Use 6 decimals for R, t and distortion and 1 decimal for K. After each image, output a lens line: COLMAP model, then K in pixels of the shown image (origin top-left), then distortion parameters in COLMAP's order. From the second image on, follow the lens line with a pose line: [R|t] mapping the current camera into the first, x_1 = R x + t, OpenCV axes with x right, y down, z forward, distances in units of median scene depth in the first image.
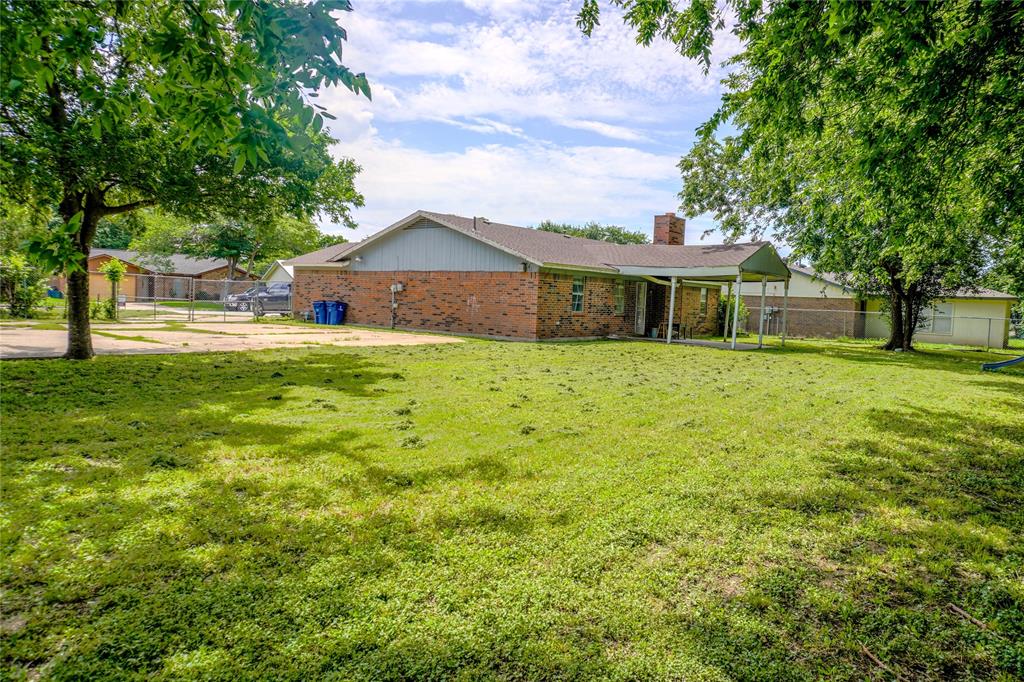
lens RADIAL K [[690.8, 0, 510.2], [0, 690.8, 347.4], [0, 0, 1]] dist [-0.042220, 0.021105]
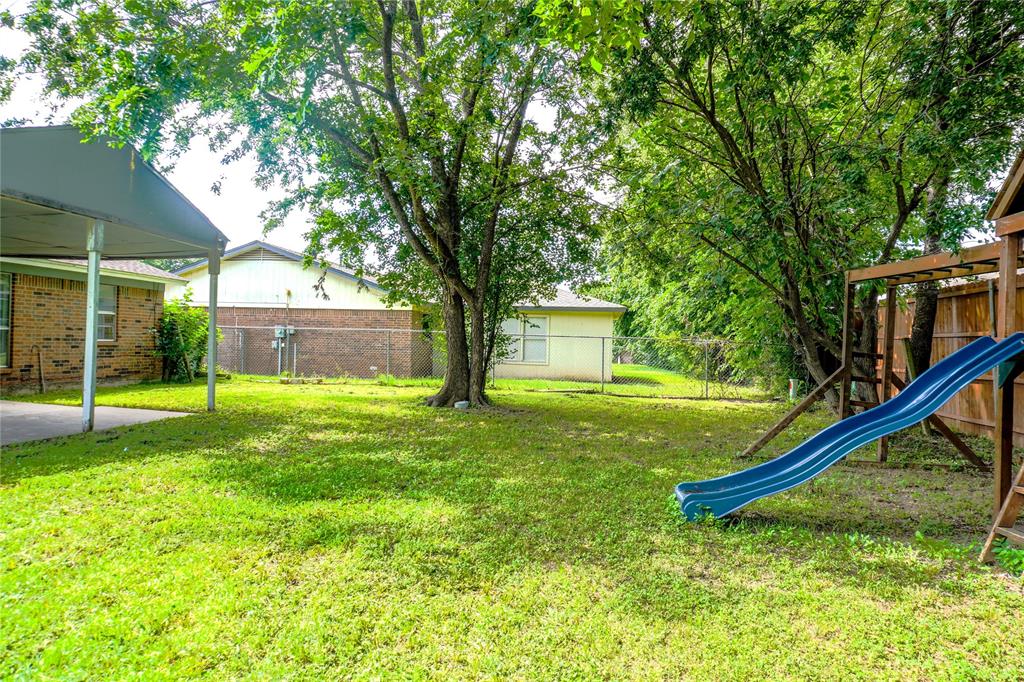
lens RADIAL K [[690.8, 0, 511.3], [0, 690.8, 341.0], [0, 0, 1]] dist [-0.042220, 0.021105]
pose [[0.855598, -0.014608, 0.517435, 0.347651], [0.041778, 0.998290, -0.040898, -0.019786], [-0.515952, 0.056609, 0.854745, 0.564441]]
